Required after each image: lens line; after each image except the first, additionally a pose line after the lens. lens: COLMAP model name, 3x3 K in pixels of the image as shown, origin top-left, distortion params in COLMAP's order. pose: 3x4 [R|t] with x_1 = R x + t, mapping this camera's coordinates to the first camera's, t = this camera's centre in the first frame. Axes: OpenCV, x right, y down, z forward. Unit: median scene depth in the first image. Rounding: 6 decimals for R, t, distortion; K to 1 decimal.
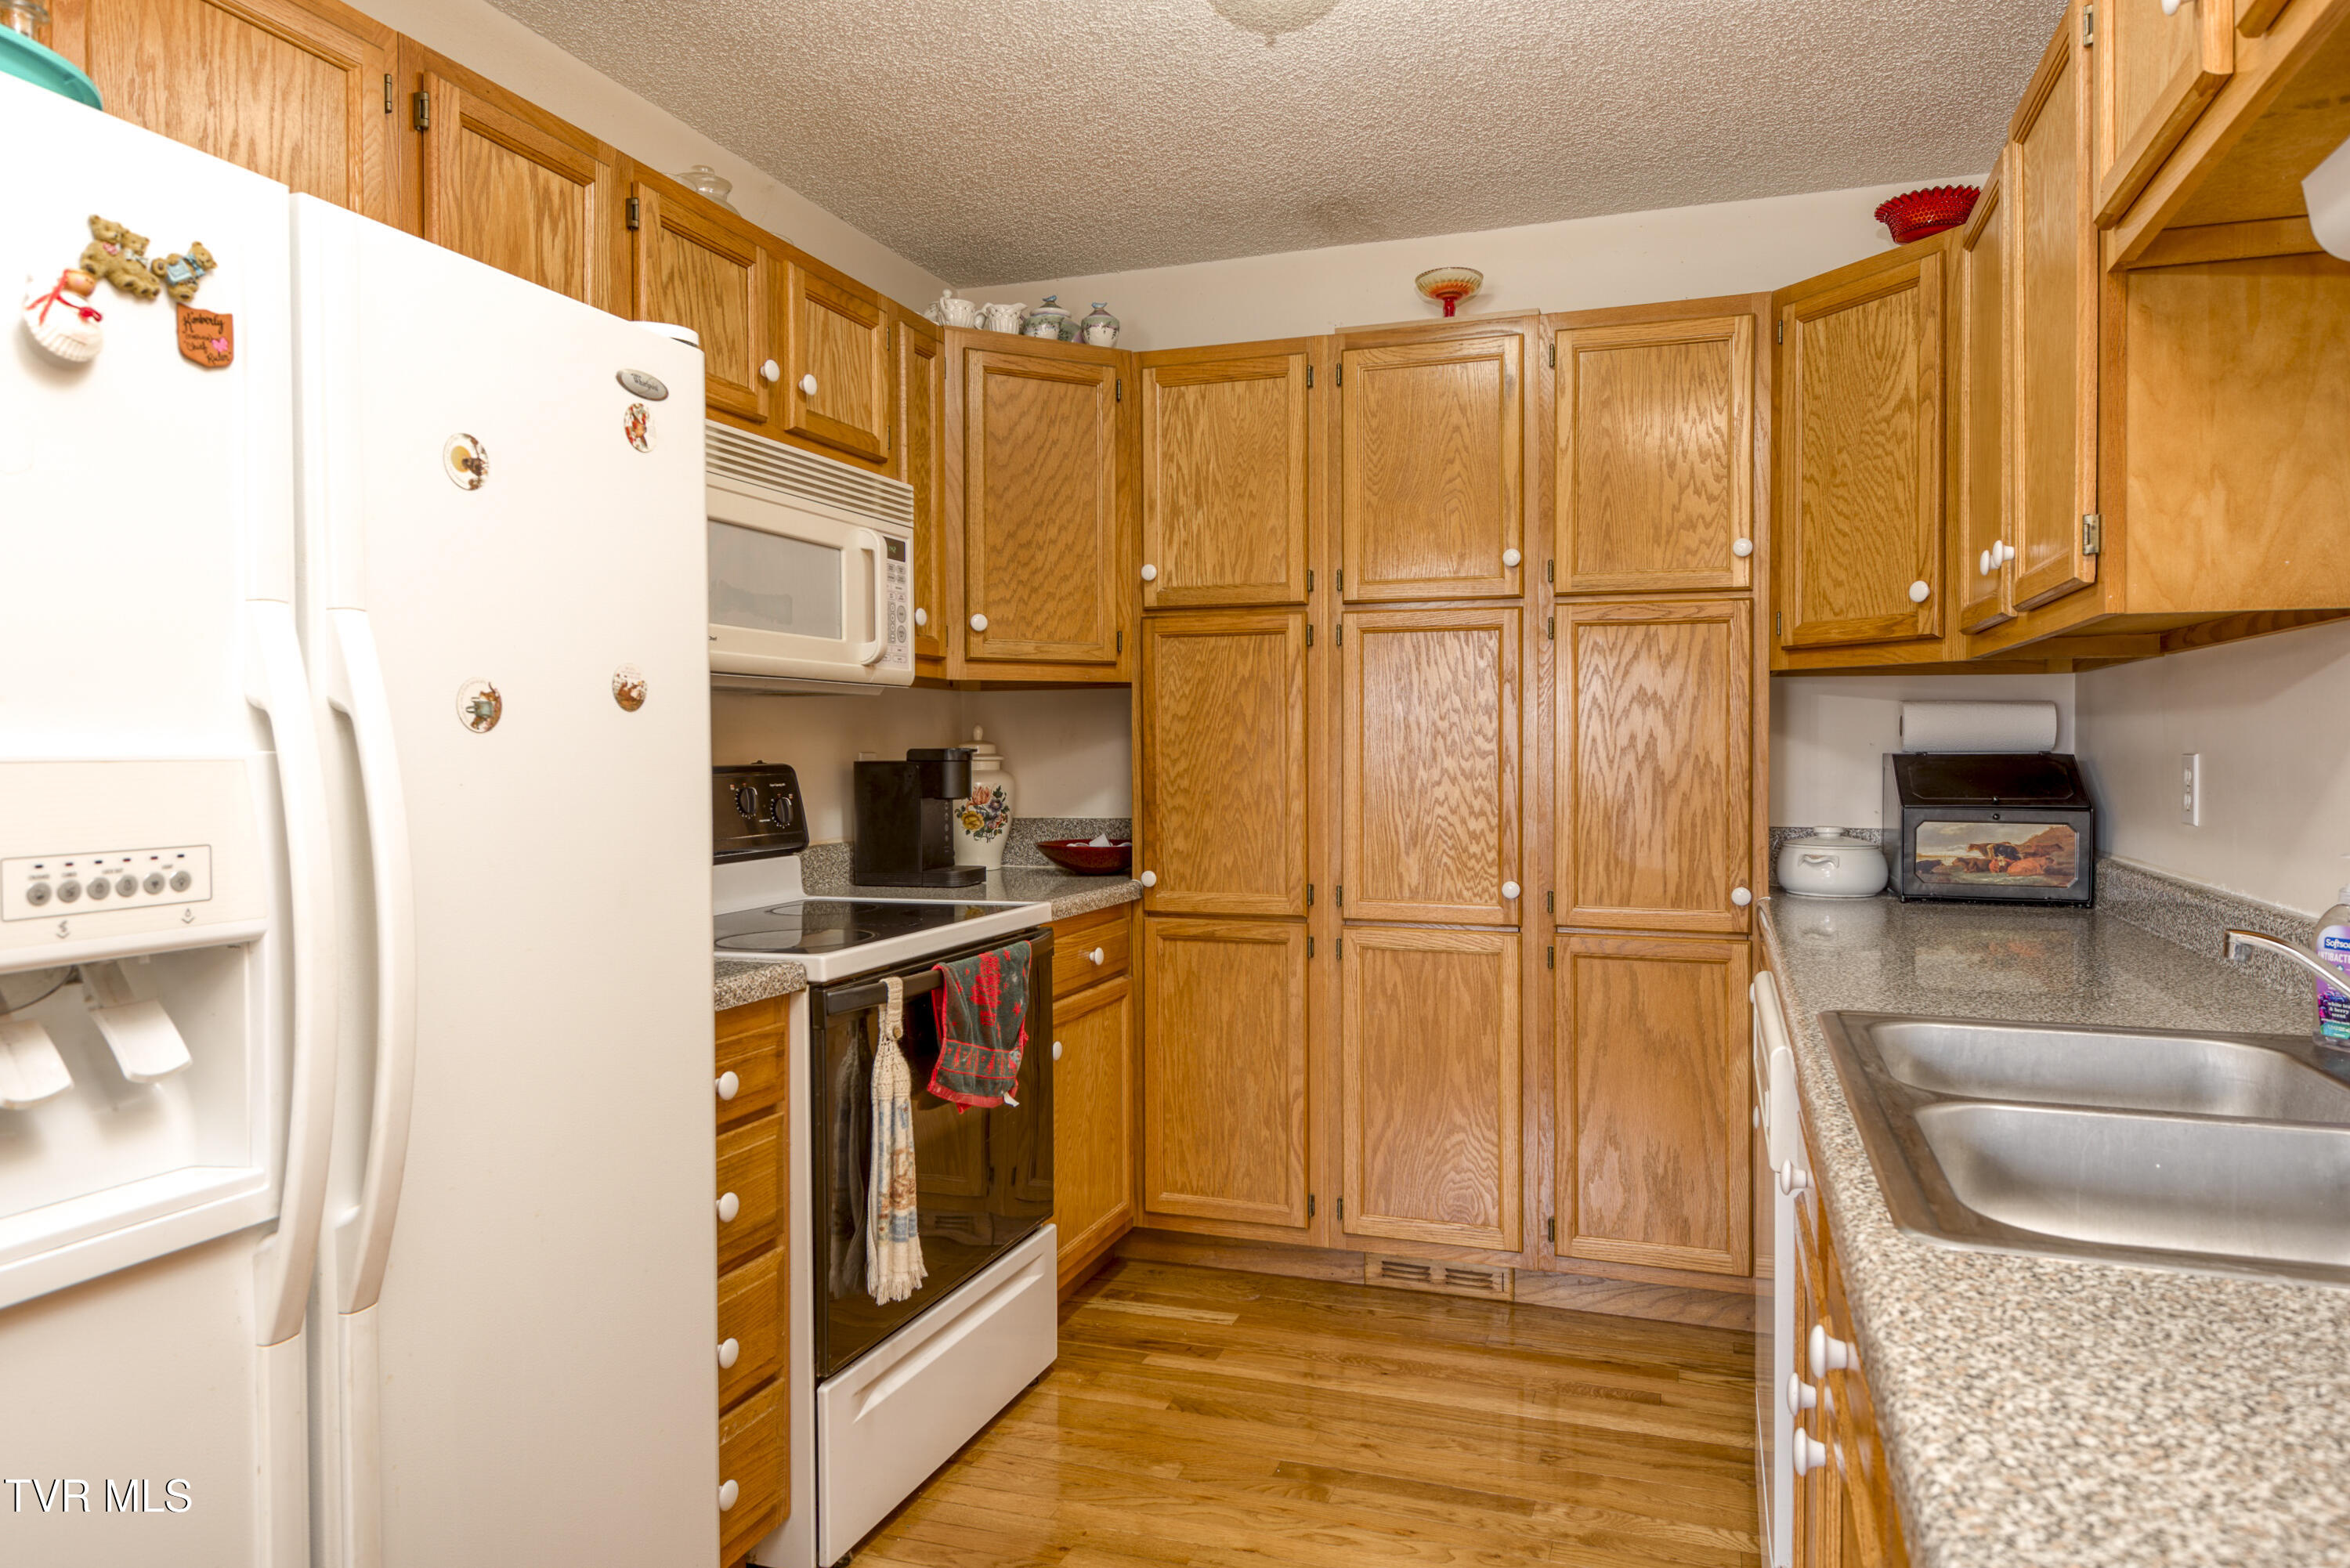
lens RADIAL K [[1451.1, 0, 1202.7], [0, 1451.1, 765.6], [0, 0, 1]] dist [0.024560, -0.021161]
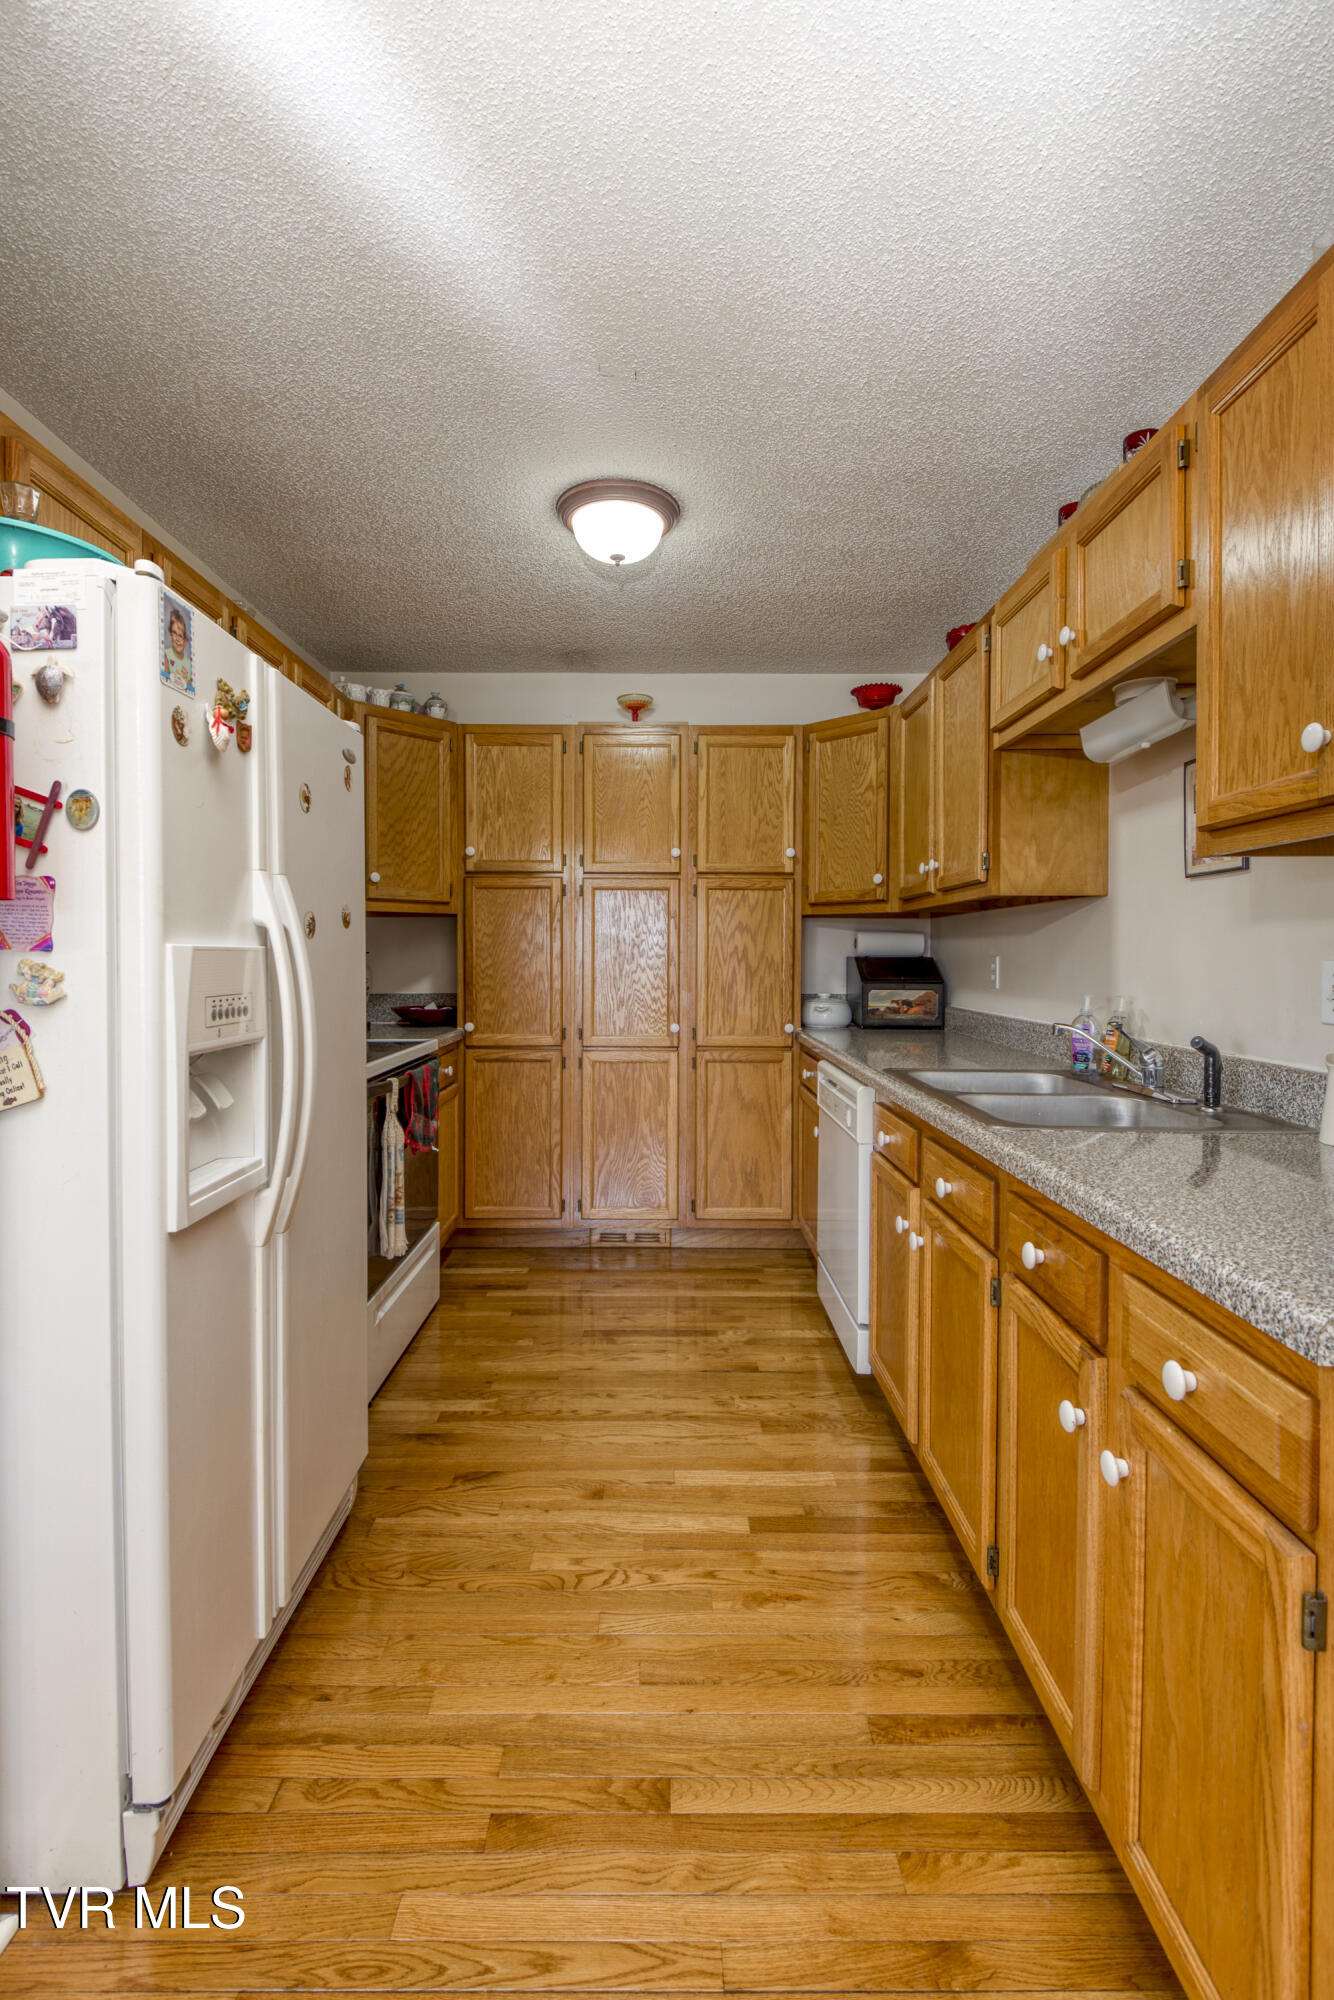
lens RADIAL K [[922.3, 0, 637.5], [0, 922.3, 970.4], [0, 0, 1]] dist [0.006355, -0.005615]
pose [[0.951811, -0.000080, 0.306686, -0.204863], [-0.000924, 0.999995, 0.003128, 0.007075], [-0.306685, -0.003261, 0.951805, -0.128558]]
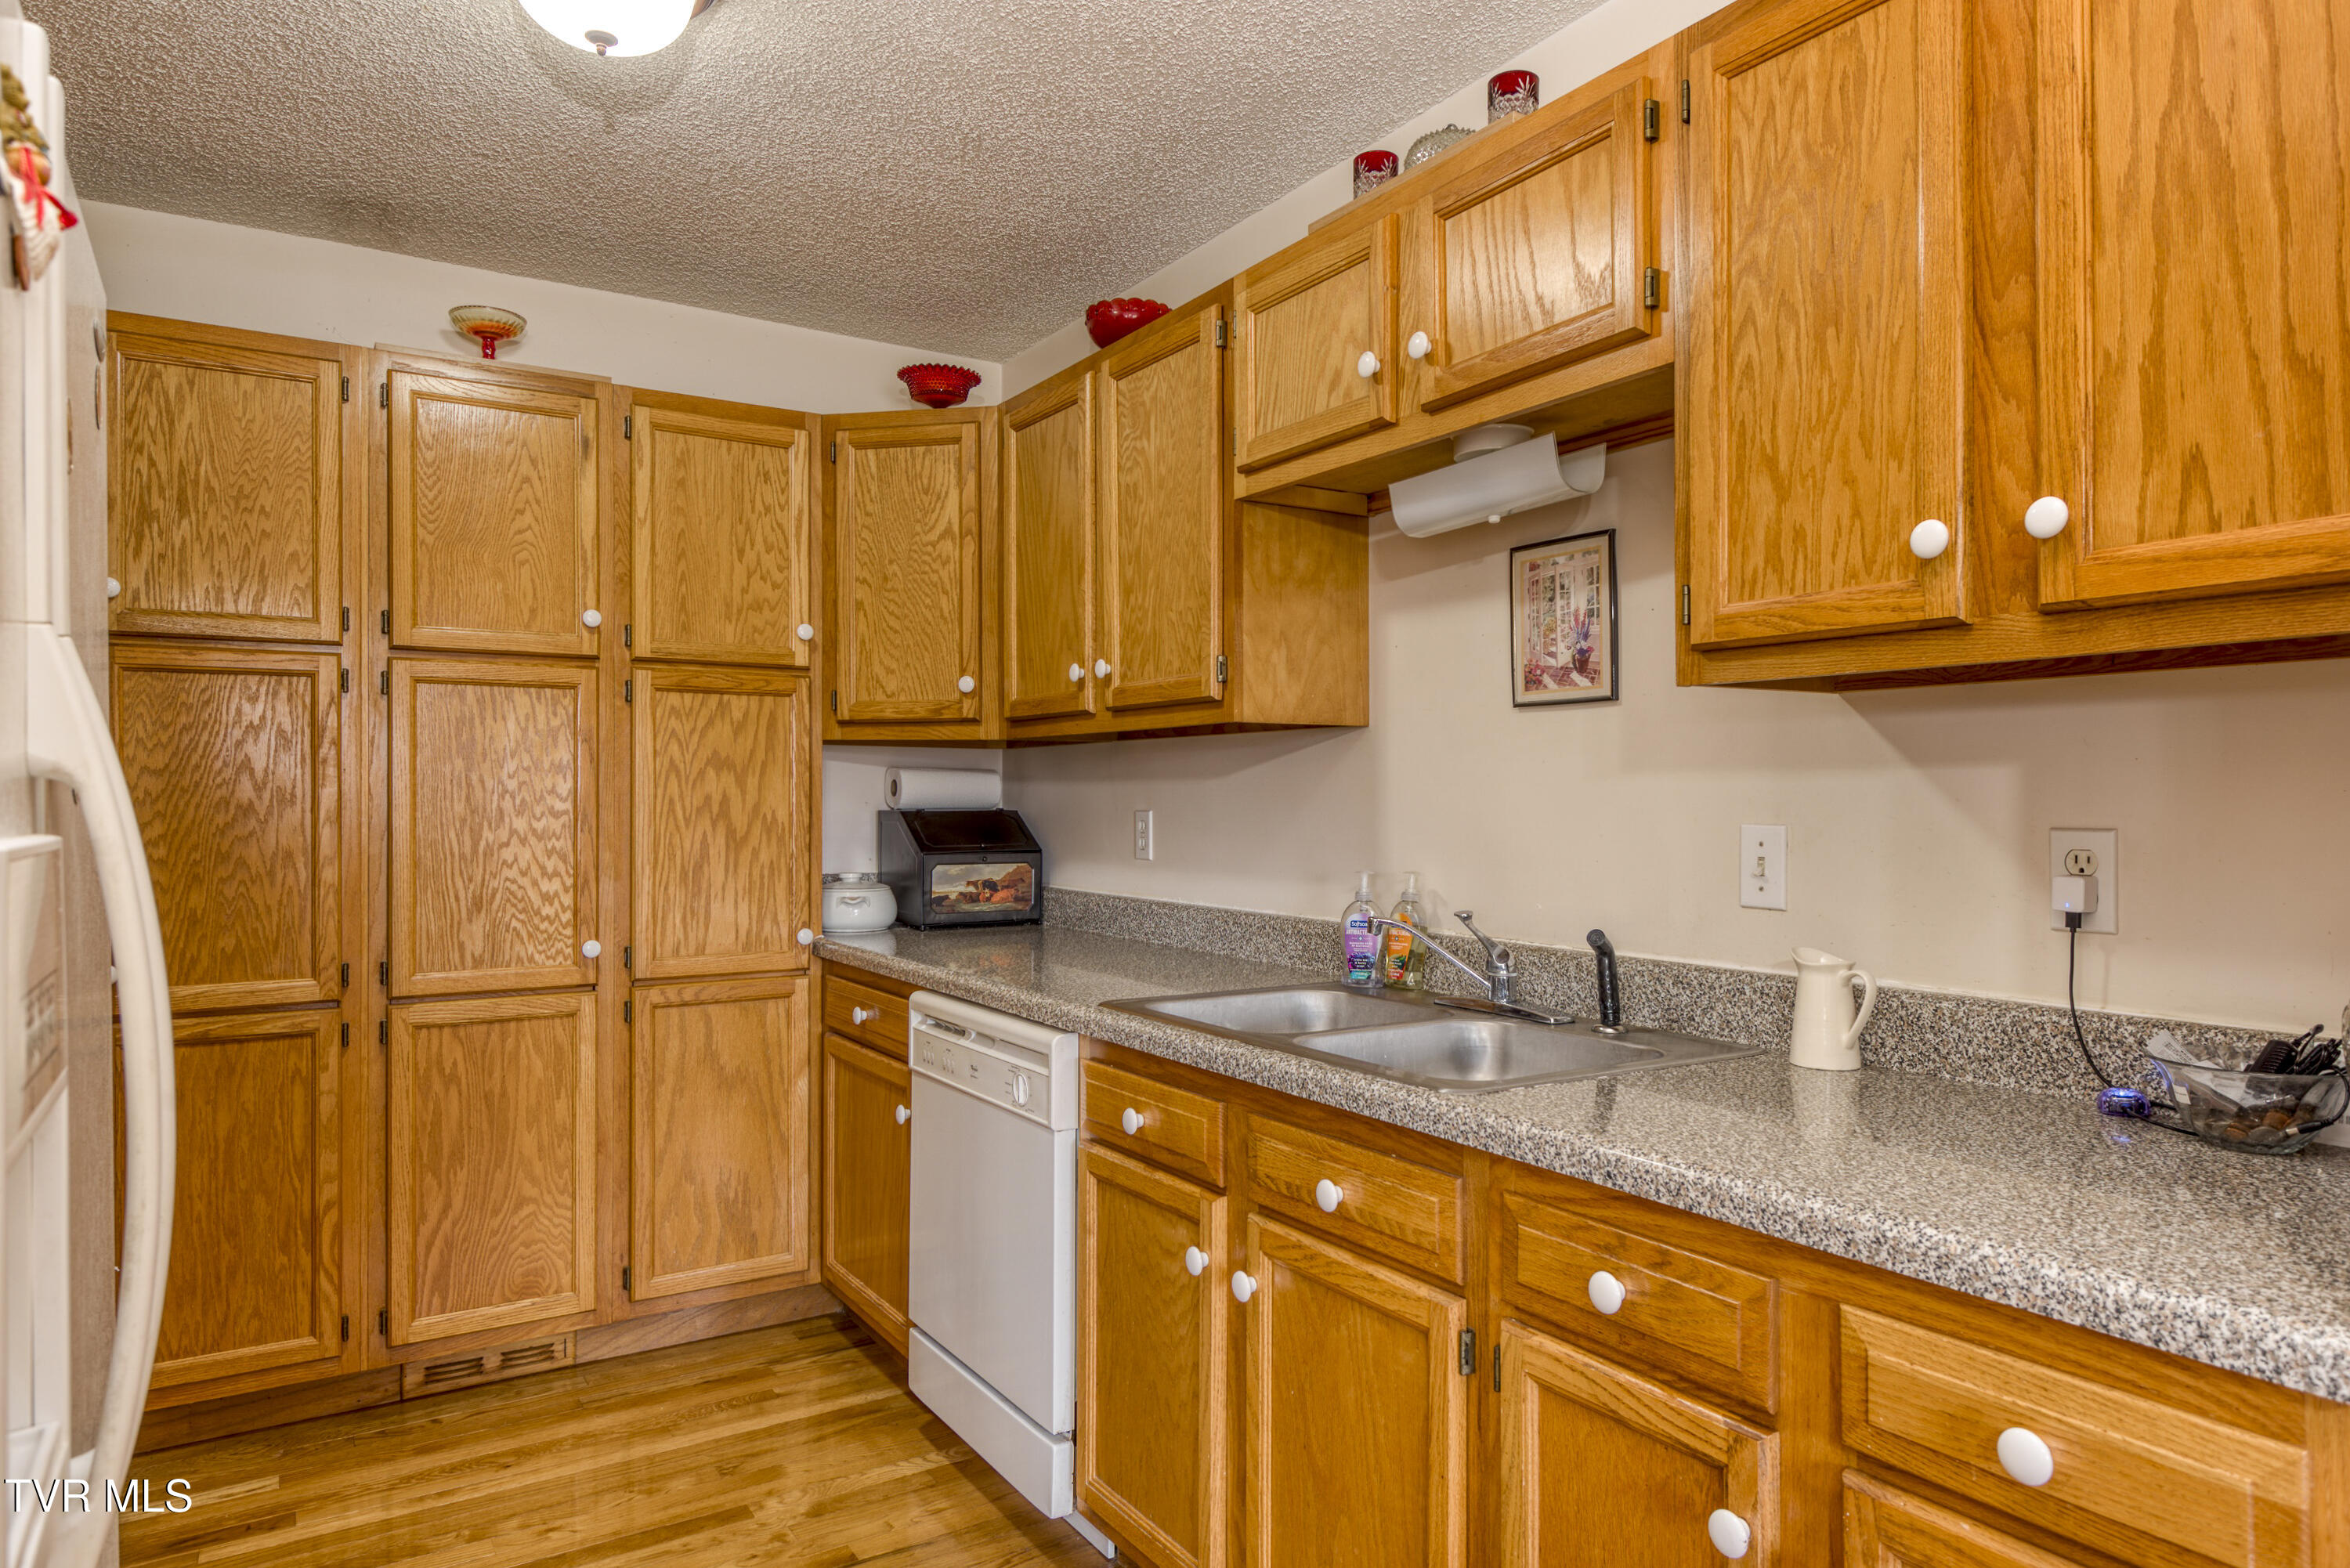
lens RADIAL K [[1451.1, 0, 1191.2], [0, 1451.1, 799.5], [0, 0, 1]] dist [0.024560, -0.021161]
pose [[0.623594, -0.000262, 0.781748, -0.321668], [0.010048, 0.999920, -0.007680, -0.005906], [-0.781683, 0.012644, 0.623547, 0.047511]]
